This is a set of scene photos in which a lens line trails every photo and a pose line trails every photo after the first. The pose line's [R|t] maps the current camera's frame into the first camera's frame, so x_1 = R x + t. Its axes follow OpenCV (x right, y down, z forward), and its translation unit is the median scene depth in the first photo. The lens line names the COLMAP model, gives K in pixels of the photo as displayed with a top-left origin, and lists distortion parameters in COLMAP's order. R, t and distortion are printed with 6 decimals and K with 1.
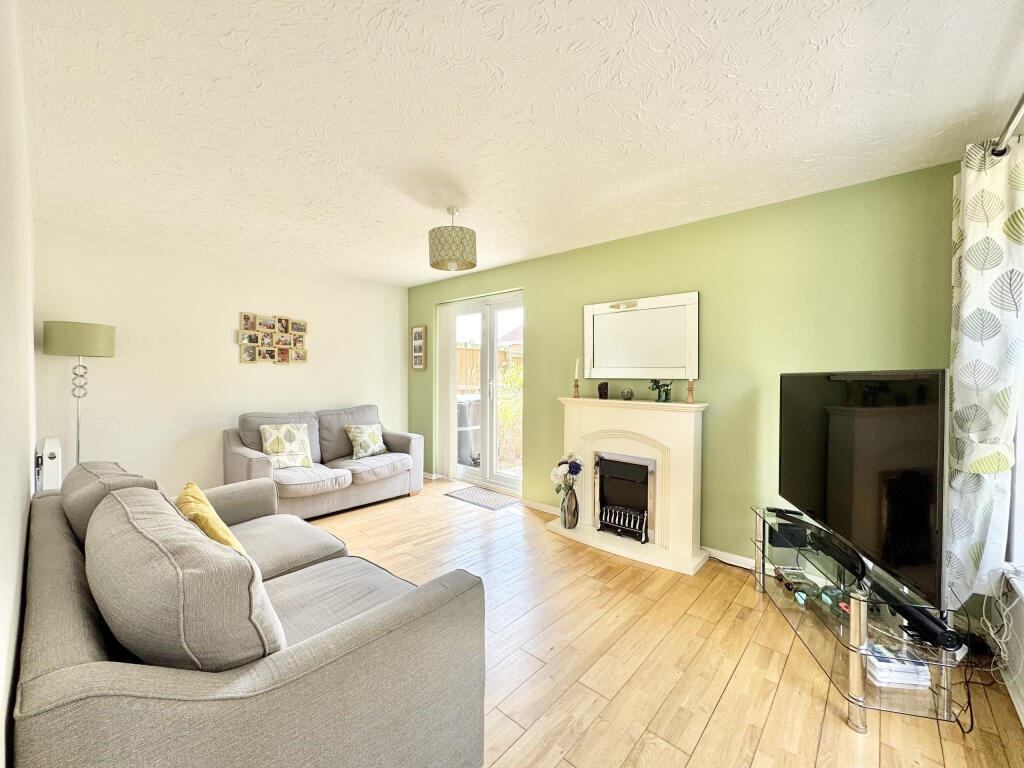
lens RADIAL K [[415.4, 0, 511.2], [0, 415.4, 380.5], [0, 0, 1]] dist [-0.000155, -0.000008]
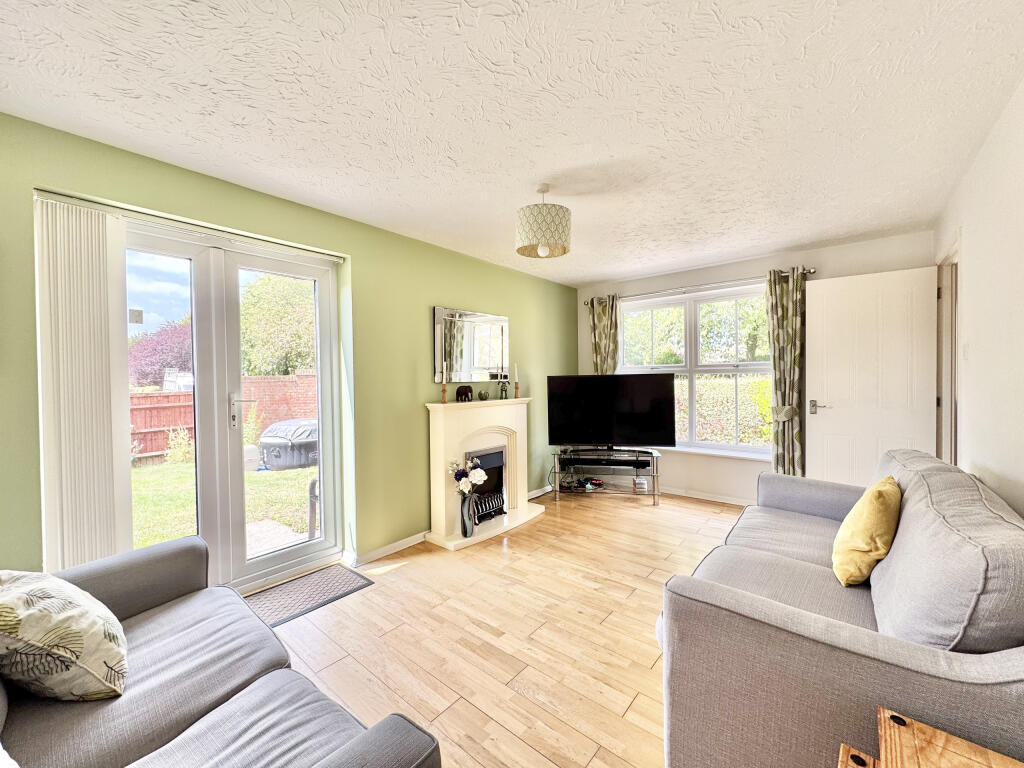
lens RADIAL K [[415.4, 0, 511.2], [0, 415.4, 380.5], [0, 0, 1]] dist [-0.000155, -0.000008]
pose [[-0.040741, -0.017877, 0.999010, -0.864427], [0.027591, 0.999439, 0.019010, -0.026283], [-0.998789, 0.028338, -0.040224, 0.962609]]
